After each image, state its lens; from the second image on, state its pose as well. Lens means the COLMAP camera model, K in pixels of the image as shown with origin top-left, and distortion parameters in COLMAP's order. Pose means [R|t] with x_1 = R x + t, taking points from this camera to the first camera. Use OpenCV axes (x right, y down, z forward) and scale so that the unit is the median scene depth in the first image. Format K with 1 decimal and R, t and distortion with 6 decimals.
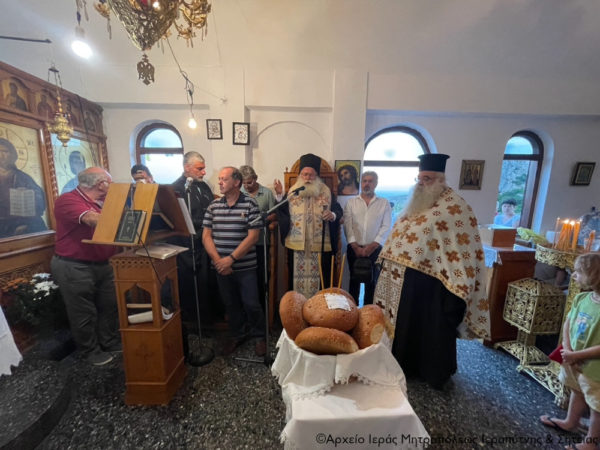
lens RADIAL K [[242.8, 0, 298.5], [0, 242.8, 225.9], [0, 0, 1]] dist [0.000893, -0.000524]
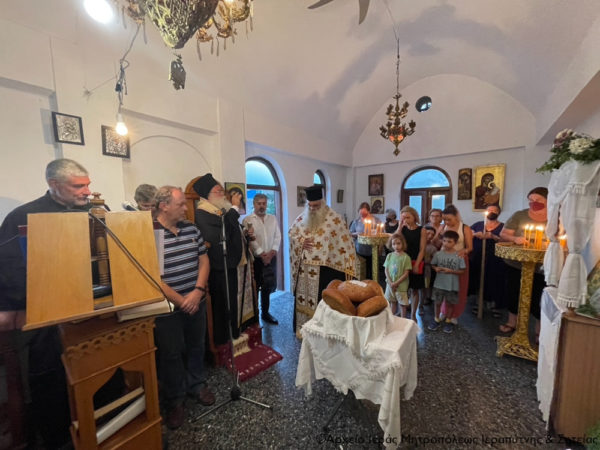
lens RADIAL K [[242.8, 0, 299.4], [0, 242.8, 226.2], [0, 0, 1]] dist [0.000893, -0.000524]
pose [[0.637786, -0.090673, 0.764857, -0.474538], [0.144431, 0.989510, -0.003130, -0.033167], [-0.756550, 0.112465, 0.644192, 0.104809]]
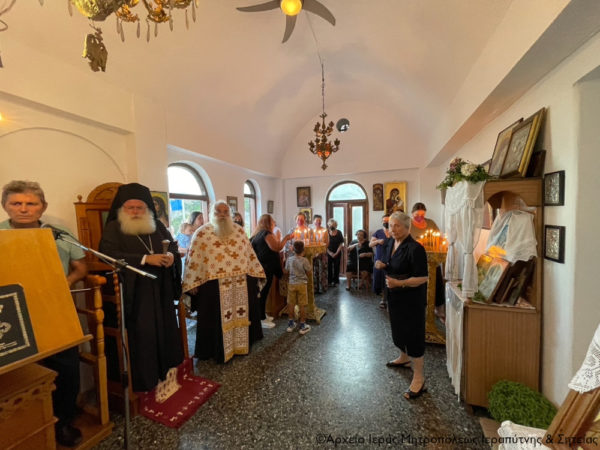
lens RADIAL K [[242.8, 0, 300.0], [0, 242.8, 227.1], [0, 0, 1]] dist [0.000893, -0.000524]
pose [[0.370695, -0.071409, 0.926005, -0.480388], [0.171131, 0.985220, 0.007469, -0.046532], [-0.912852, 0.155700, 0.377437, 0.160208]]
